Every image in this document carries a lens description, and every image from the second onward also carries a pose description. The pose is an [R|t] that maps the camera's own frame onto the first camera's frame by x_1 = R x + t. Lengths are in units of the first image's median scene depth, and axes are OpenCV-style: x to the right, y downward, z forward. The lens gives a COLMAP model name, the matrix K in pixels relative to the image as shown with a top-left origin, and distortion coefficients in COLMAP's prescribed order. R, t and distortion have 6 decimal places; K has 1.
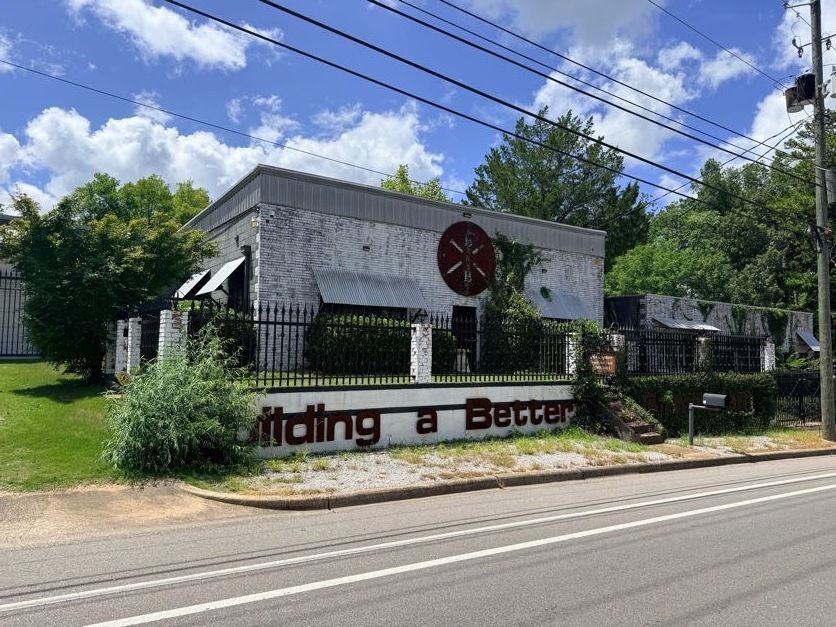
lens RADIAL K [[595.0, 0, 416.1], [0, 595.0, 311.8], [0, 0, 1]] dist [0.013161, -0.034394]
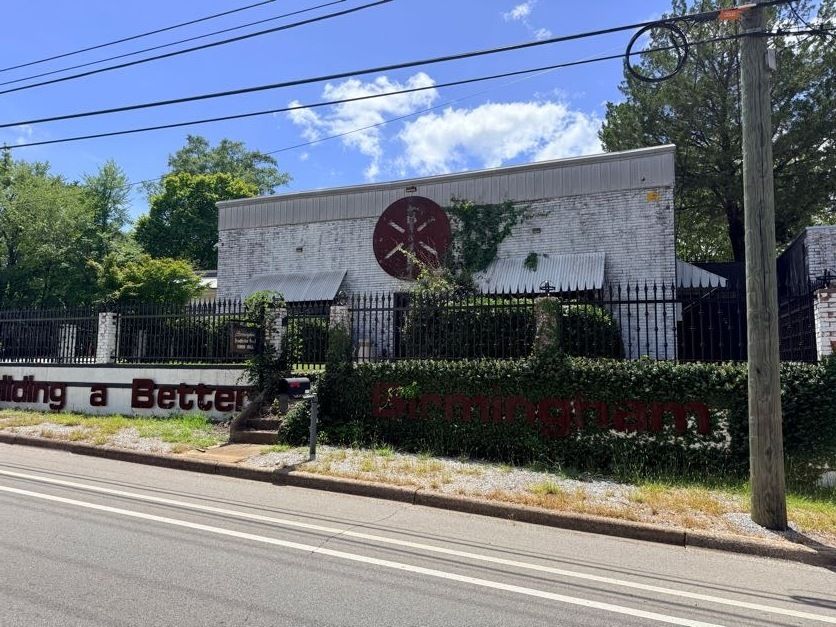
lens RADIAL K [[595.0, 0, 419.2], [0, 595.0, 312.3], [0, 0, 1]] dist [0.013161, -0.034394]
pose [[0.545948, -0.088580, -0.833123, 1.224987], [0.056393, 0.996025, -0.068945, 0.122149], [0.835919, -0.009342, 0.548774, 0.791627]]
